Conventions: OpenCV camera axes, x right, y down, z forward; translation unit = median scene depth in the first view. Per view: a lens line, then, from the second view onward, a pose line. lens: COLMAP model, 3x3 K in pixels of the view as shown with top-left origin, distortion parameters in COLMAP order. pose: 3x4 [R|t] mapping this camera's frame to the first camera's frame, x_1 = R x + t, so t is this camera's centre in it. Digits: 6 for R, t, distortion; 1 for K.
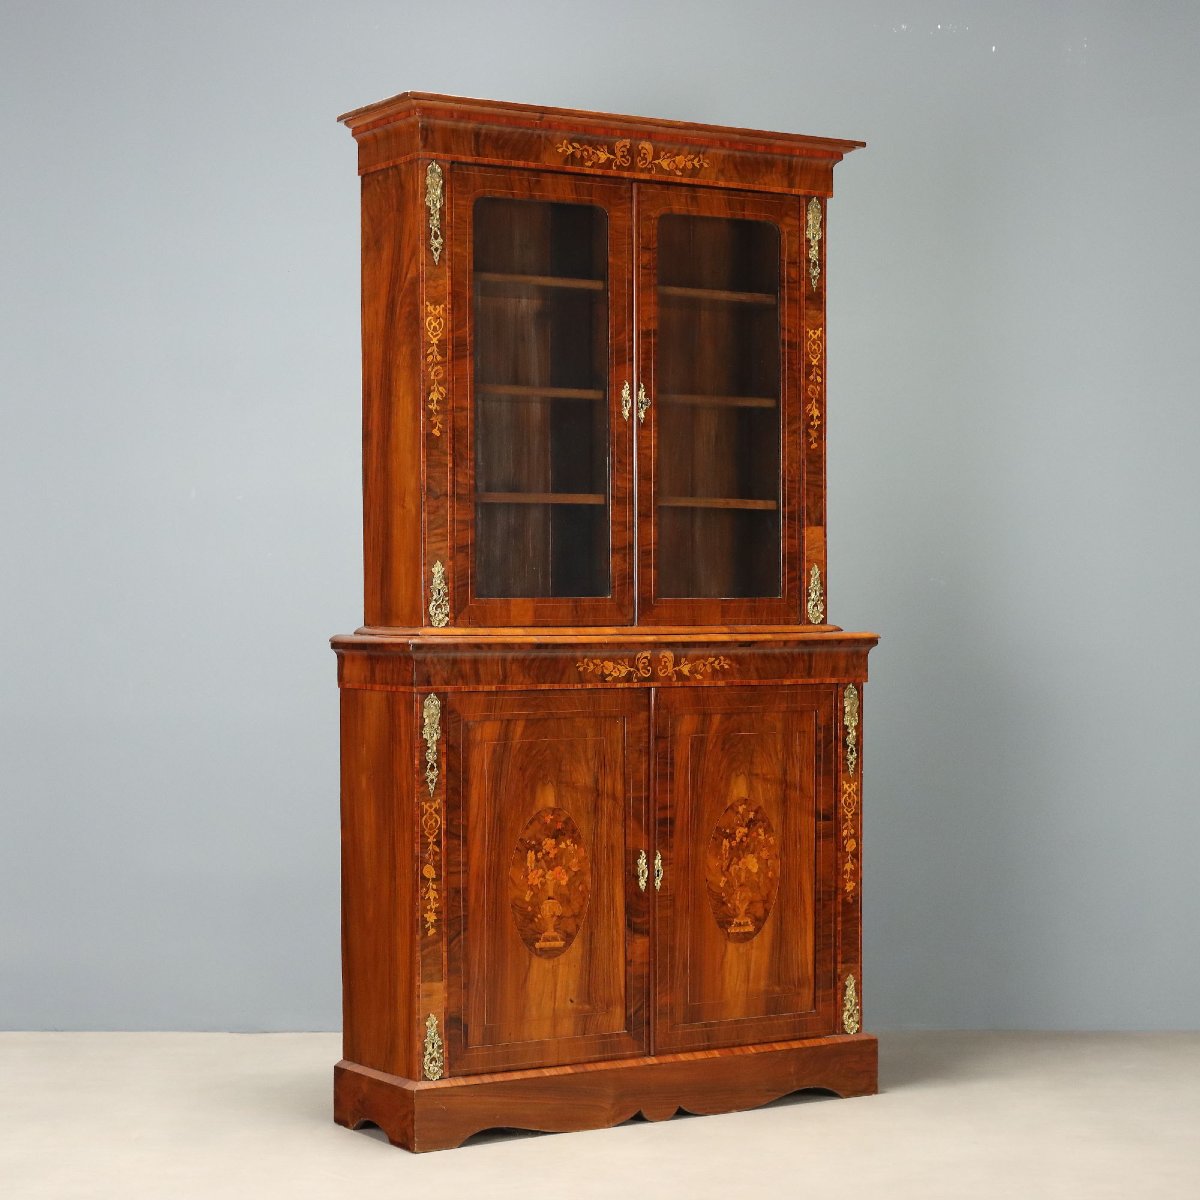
lens RADIAL K [[2600.5, 0, 588.4], [0, 2600.5, 604.6], [0, 0, 1]] dist [-0.013664, 0.000000]
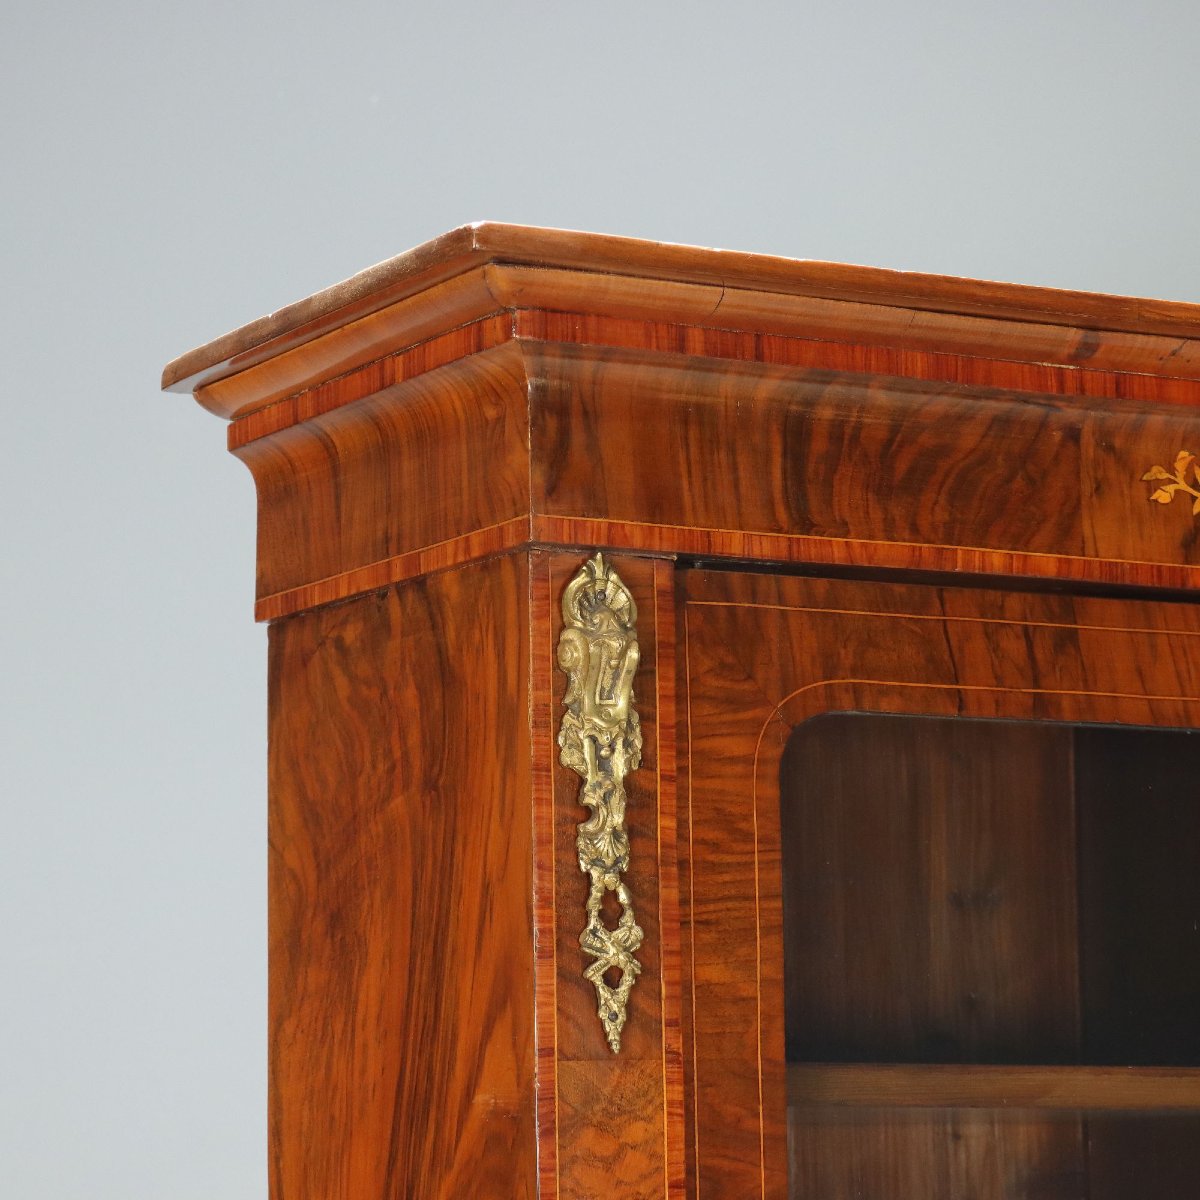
lens RADIAL K [[4236.0, 0, 603.9], [0, 4236.0, 603.2], [0, 0, 1]] dist [-0.016459, 0.000000]
pose [[0.998979, -0.016262, -0.042152, -0.043228], [0.009956, 0.989277, -0.145713, -0.113679], [0.044069, 0.145145, 0.988428, 0.643148]]
